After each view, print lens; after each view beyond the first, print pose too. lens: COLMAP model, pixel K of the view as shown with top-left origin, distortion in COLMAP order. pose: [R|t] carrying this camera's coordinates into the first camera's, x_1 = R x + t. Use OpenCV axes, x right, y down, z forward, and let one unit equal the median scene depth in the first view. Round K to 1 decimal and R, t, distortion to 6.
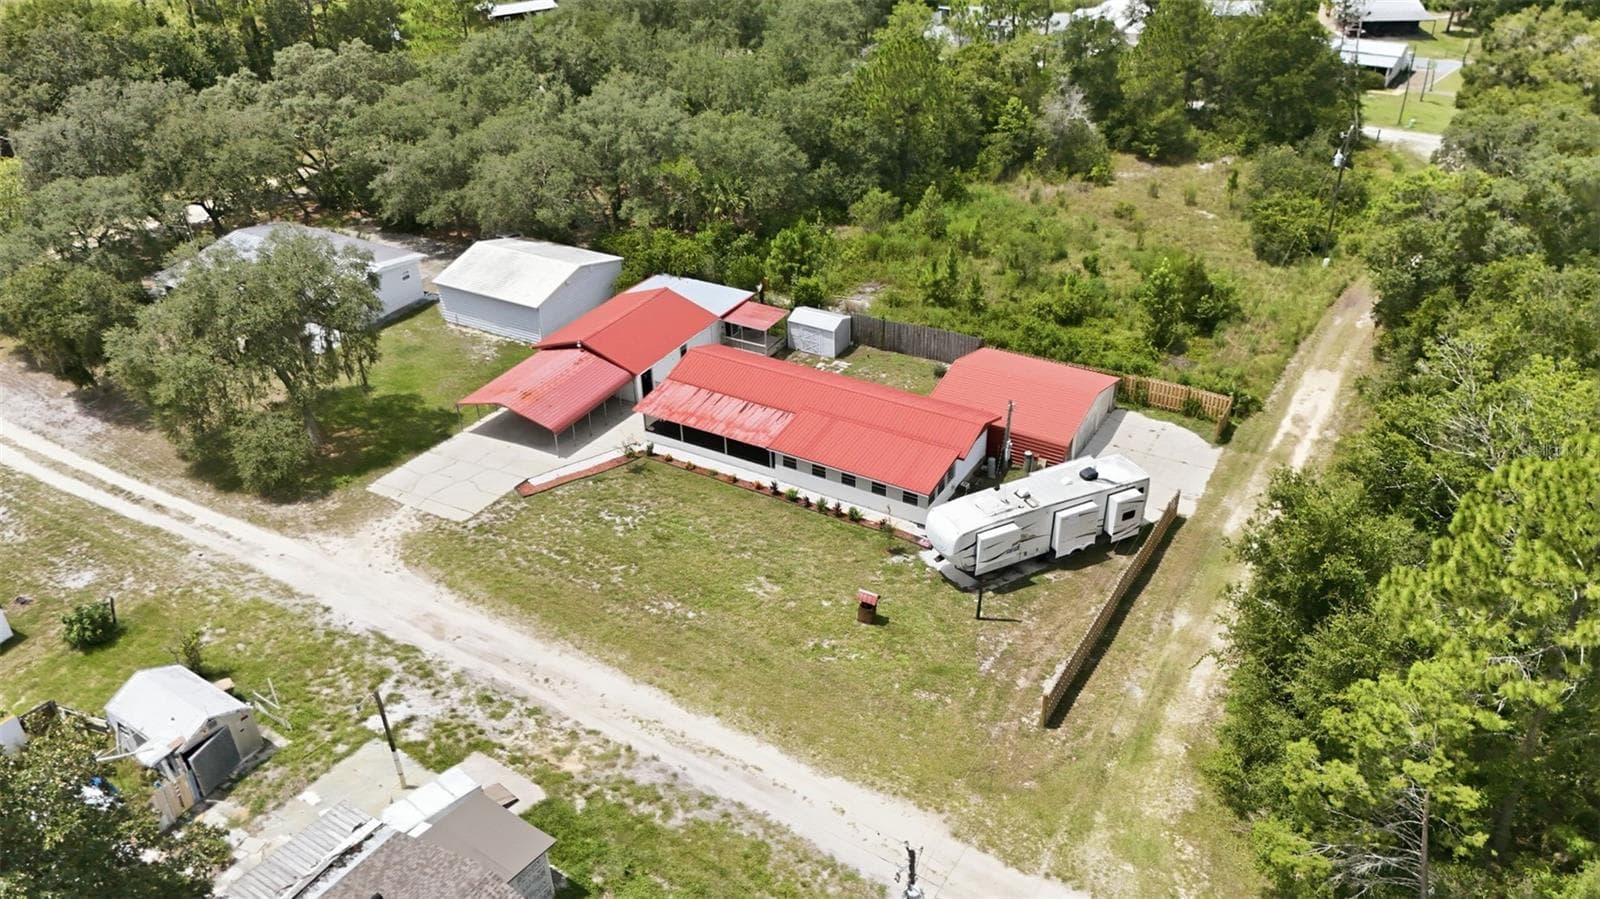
lens RADIAL K [[1187.5, 0, 794.4], [0, 1187.5, 454.2], [0, 0, 1]] dist [0.065127, -0.060320]
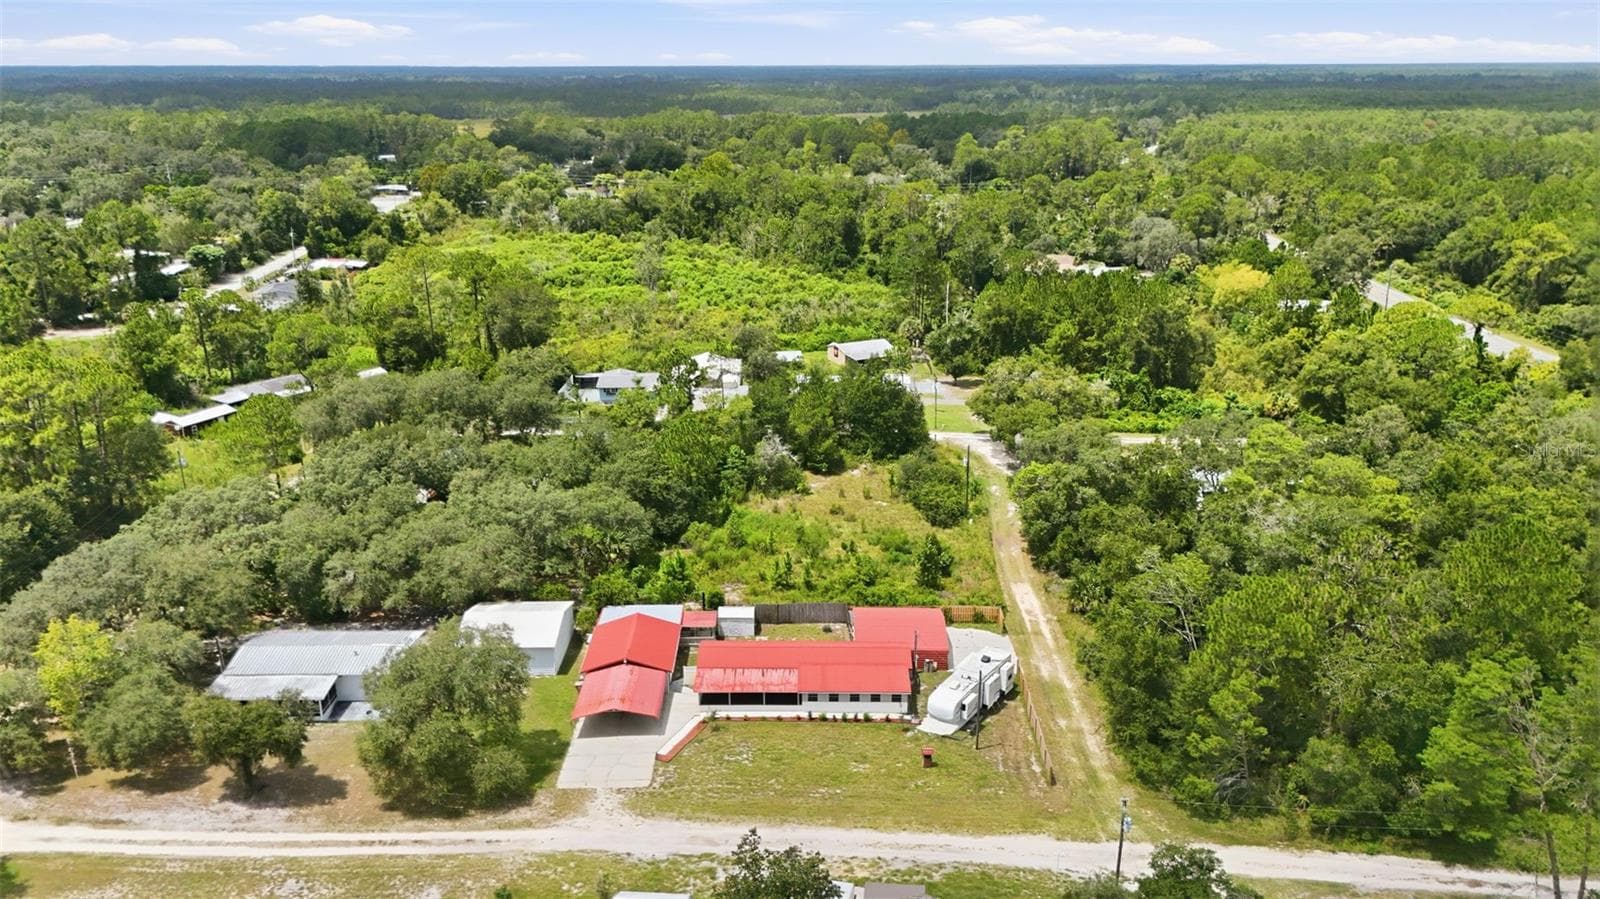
lens RADIAL K [[1187.5, 0, 796.7], [0, 1187.5, 452.2], [0, 0, 1]] dist [0.065127, -0.060320]
pose [[0.869624, -0.136685, 0.474417, -0.712502], [0.245545, 0.953382, -0.175414, -0.031442], [-0.428324, 0.269035, 0.862647, -0.447189]]
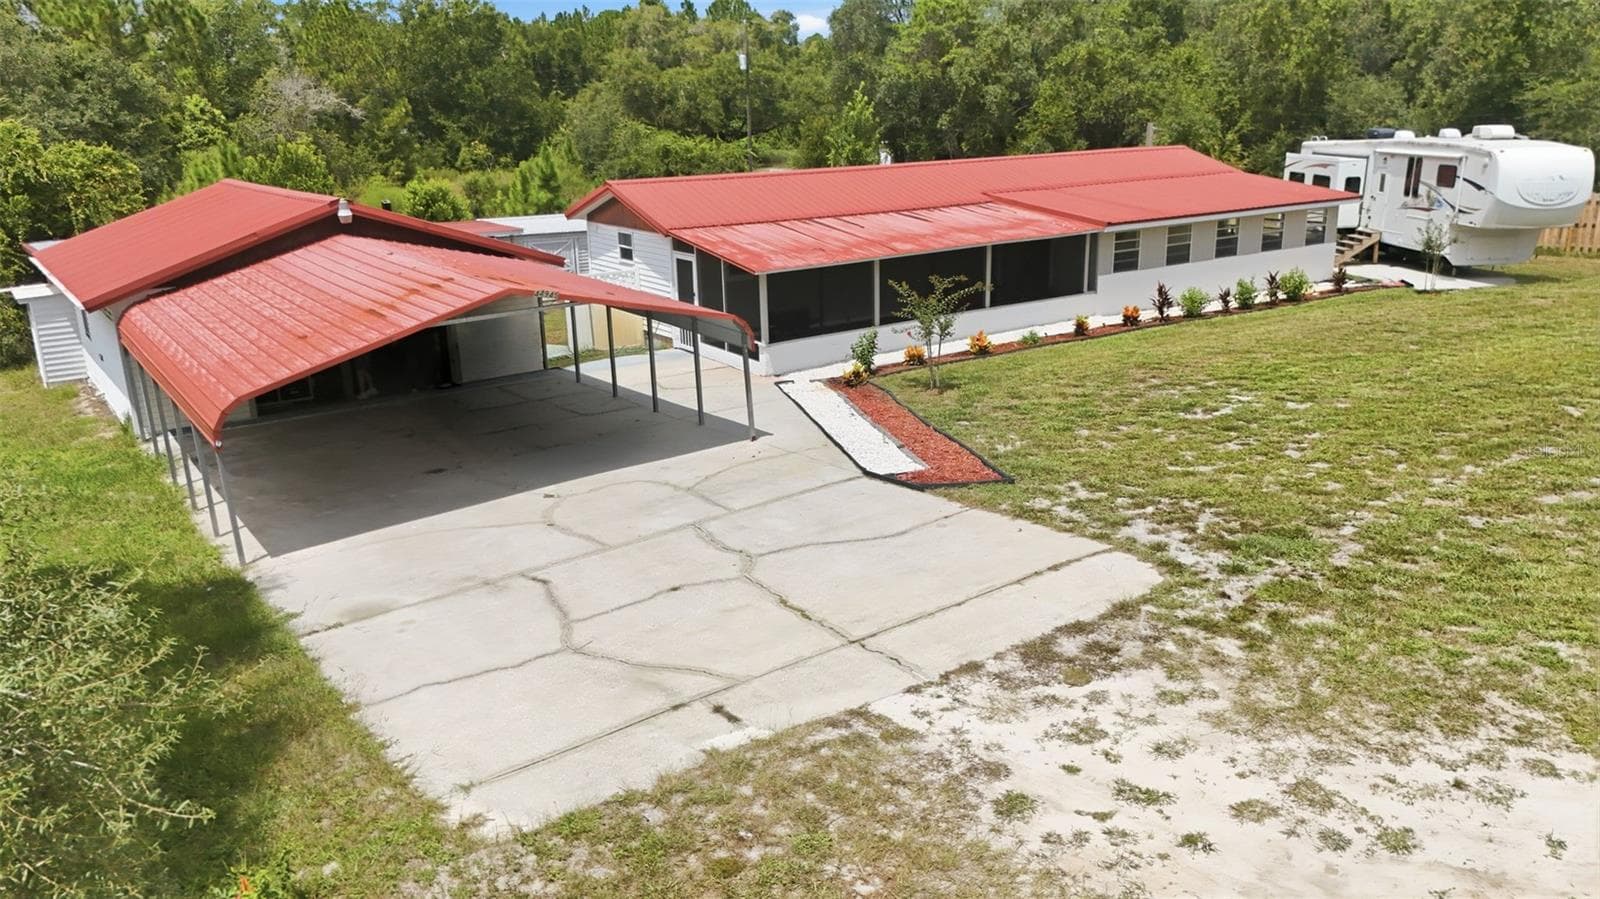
lens RADIAL K [[1187.5, 0, 803.3], [0, 1187.5, 456.7], [0, 0, 1]] dist [0.065127, -0.060320]
pose [[0.428965, -0.249573, 0.868161, -0.432528], [0.480860, 0.876679, 0.014425, 0.007535], [-0.764698, 0.411276, 0.496074, 0.872632]]
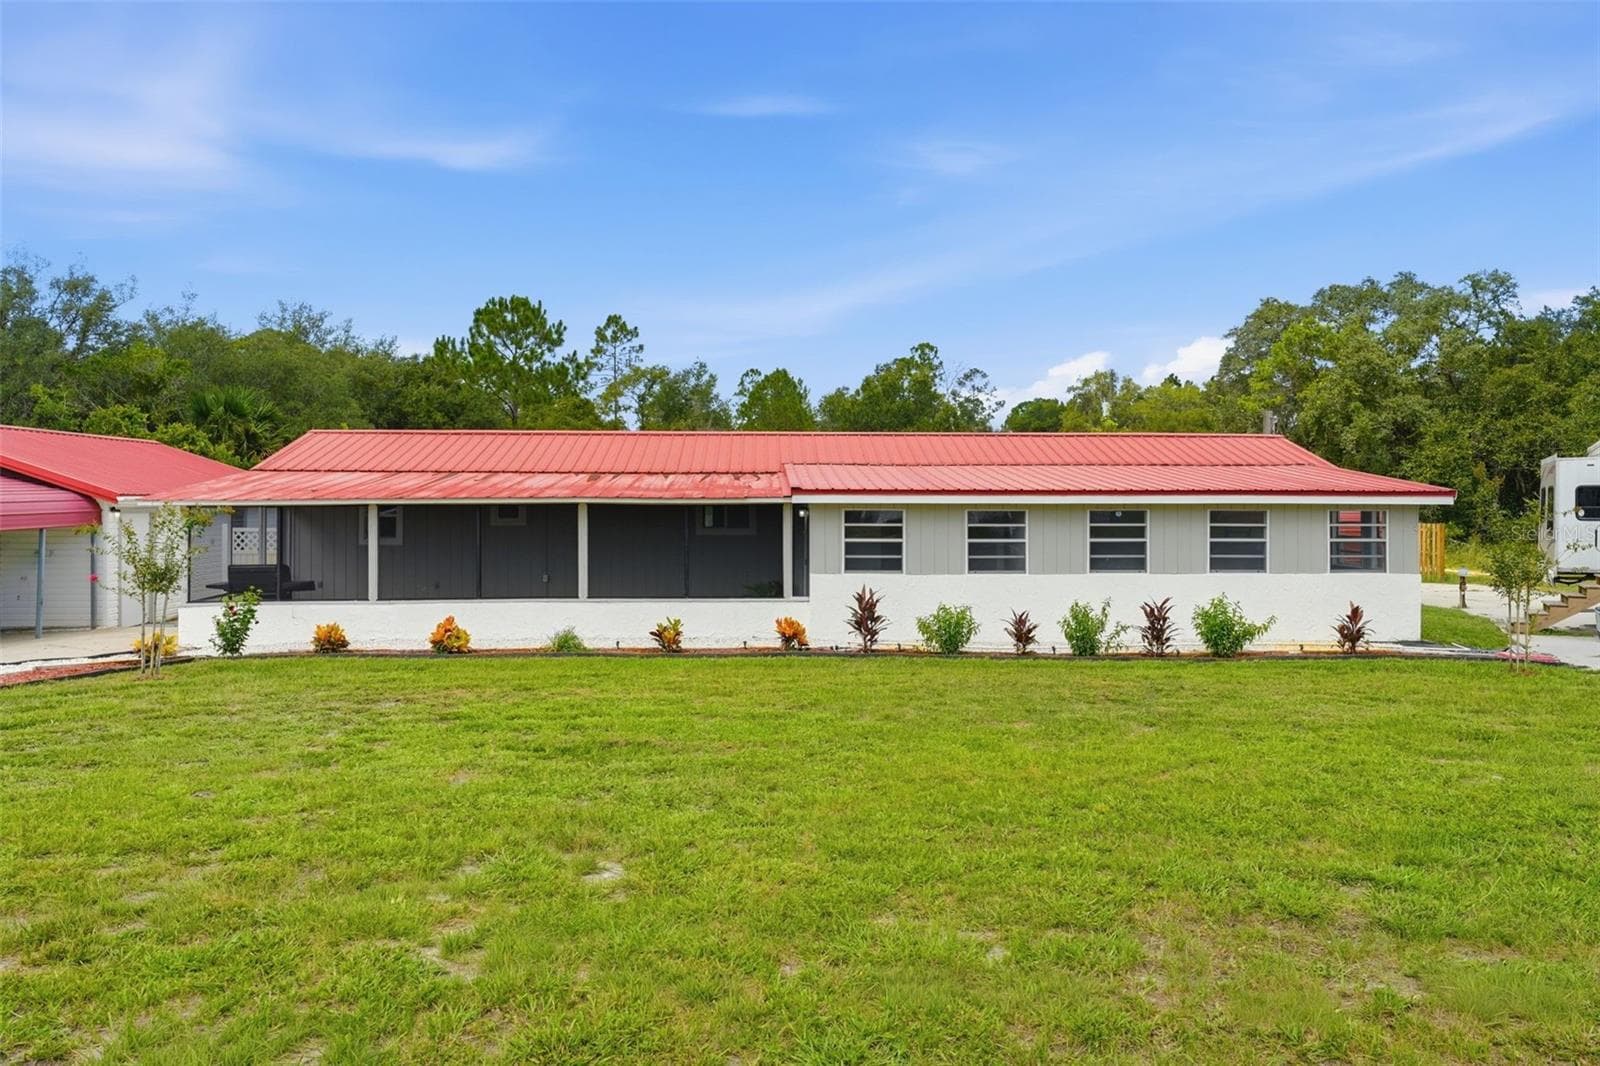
lens RADIAL K [[1095.4, 0, 808.6], [0, 1095.4, 528.1], [0, 0, 1]] dist [-0.008902, 0.003571]
pose [[0.836634, 0.006058, 0.547728, -0.146420], [0.267826, 0.867737, -0.418691, 0.098606], [-0.477820, 0.496987, 0.724356, 0.796777]]
